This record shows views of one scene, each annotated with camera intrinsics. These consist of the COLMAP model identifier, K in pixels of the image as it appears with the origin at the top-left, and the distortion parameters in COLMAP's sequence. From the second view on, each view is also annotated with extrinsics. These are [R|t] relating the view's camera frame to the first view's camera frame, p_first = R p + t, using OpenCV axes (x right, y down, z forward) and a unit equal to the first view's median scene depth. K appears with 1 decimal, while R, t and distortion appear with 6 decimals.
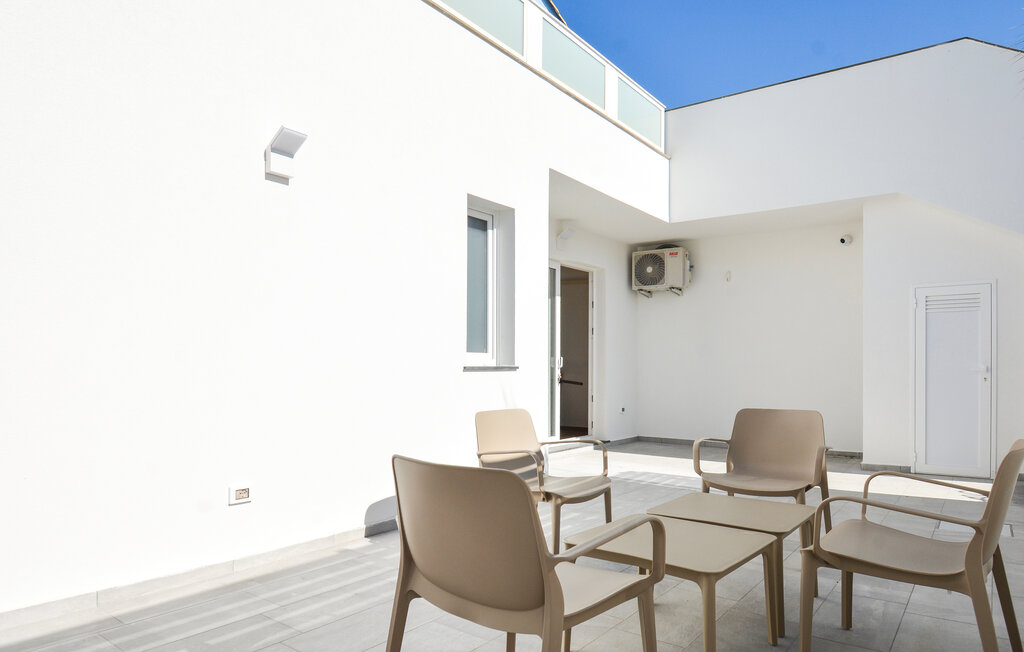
lens RADIAL K [[660.6, 0, 512.9], [0, 660.6, 359.9], [0, 0, 1]] dist [0.000991, 0.000371]
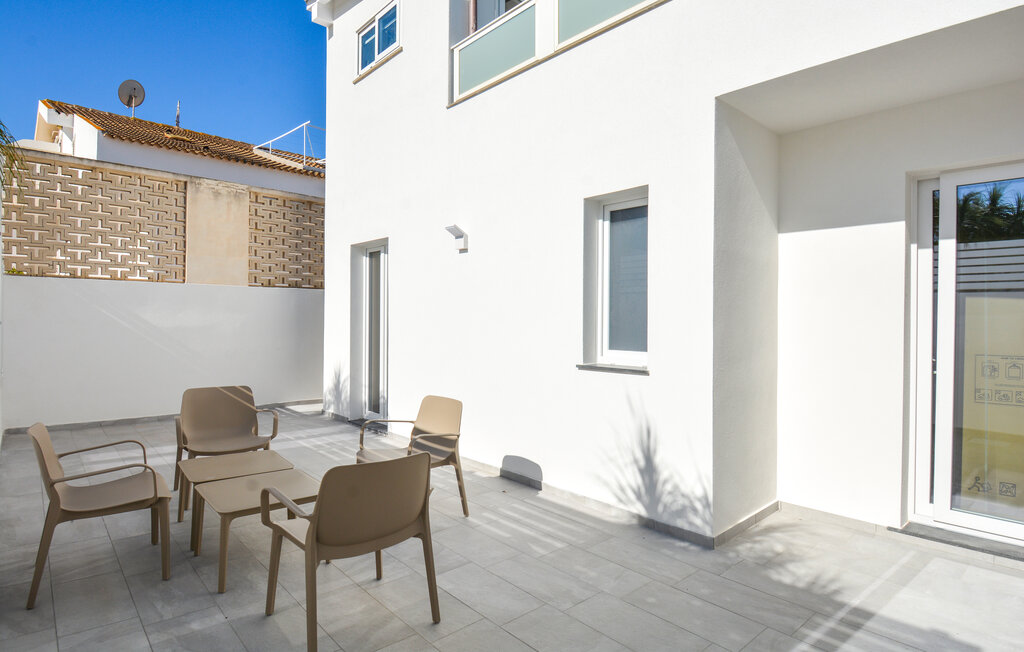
lens RADIAL K [[593.6, 0, 512.0], [0, 593.6, 326.0], [0, 0, 1]] dist [0.002741, 0.000264]
pose [[-0.239268, 0.004060, -0.970945, 0.993630], [-0.009353, 0.999935, 0.006486, -0.060658], [0.970909, 0.010634, -0.239214, 1.307160]]
